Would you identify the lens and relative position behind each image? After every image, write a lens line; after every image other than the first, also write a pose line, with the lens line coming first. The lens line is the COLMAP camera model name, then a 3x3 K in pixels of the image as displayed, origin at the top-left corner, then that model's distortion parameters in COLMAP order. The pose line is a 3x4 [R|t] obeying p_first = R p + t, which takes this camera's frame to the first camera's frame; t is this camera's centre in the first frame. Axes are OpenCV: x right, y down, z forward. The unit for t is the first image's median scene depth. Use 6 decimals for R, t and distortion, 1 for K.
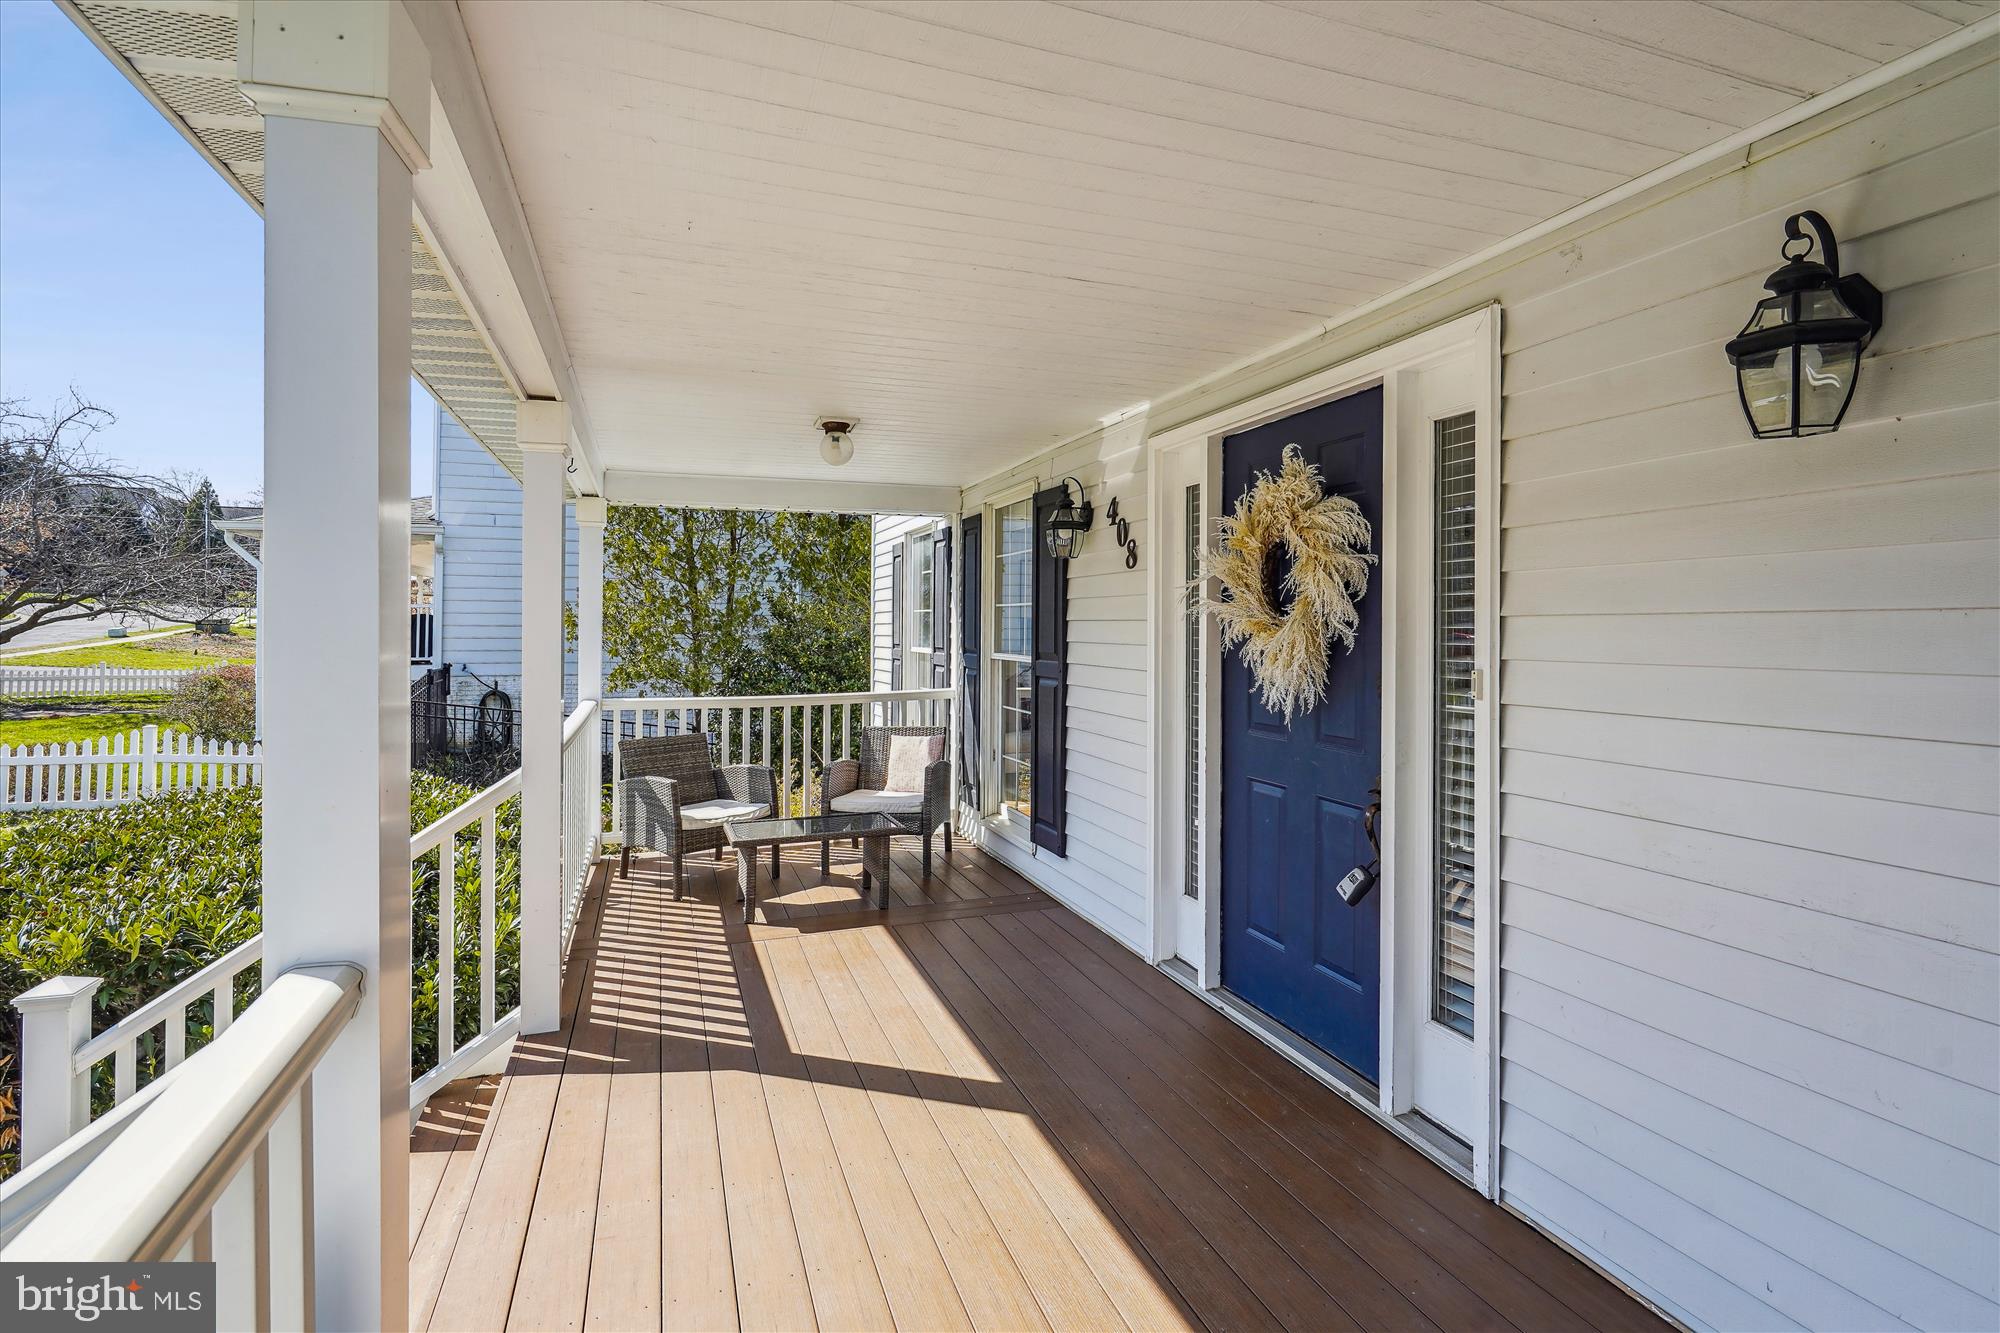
lens RADIAL K [[933.1, 0, 1005.6], [0, 933.1, 655.7], [0, 0, 1]] dist [-0.003122, 0.000719]
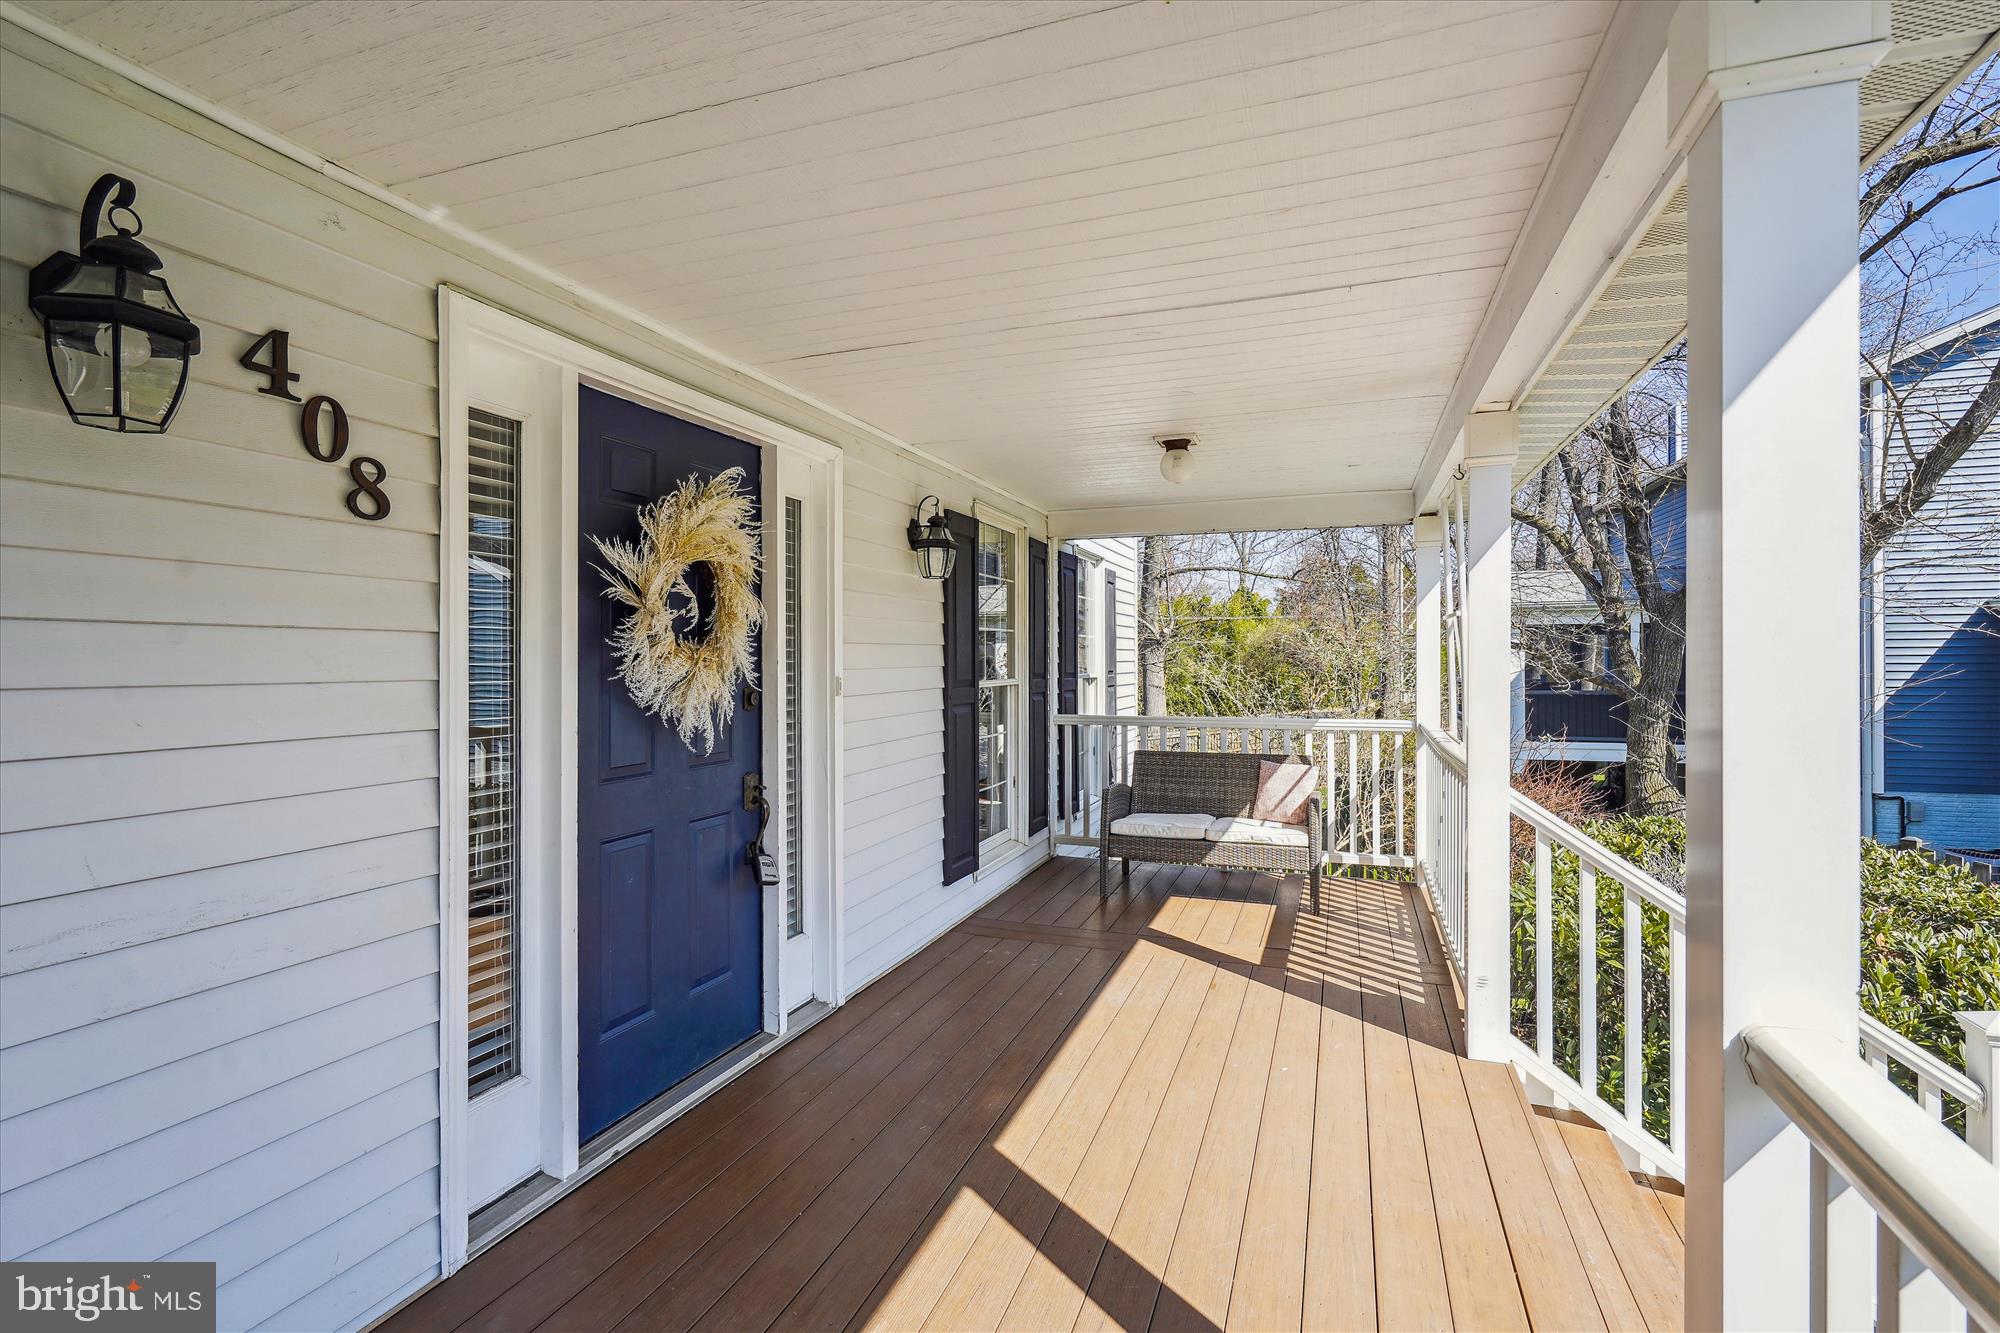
lens RADIAL K [[933.1, 0, 1004.3], [0, 933.1, 649.6], [0, 0, 1]] dist [-0.003122, 0.000719]
pose [[-0.763588, -0.014541, 0.645541, -0.546795], [0.003055, 0.999654, 0.026131, -0.053499], [-0.645697, 0.021926, -0.763279, 1.534844]]
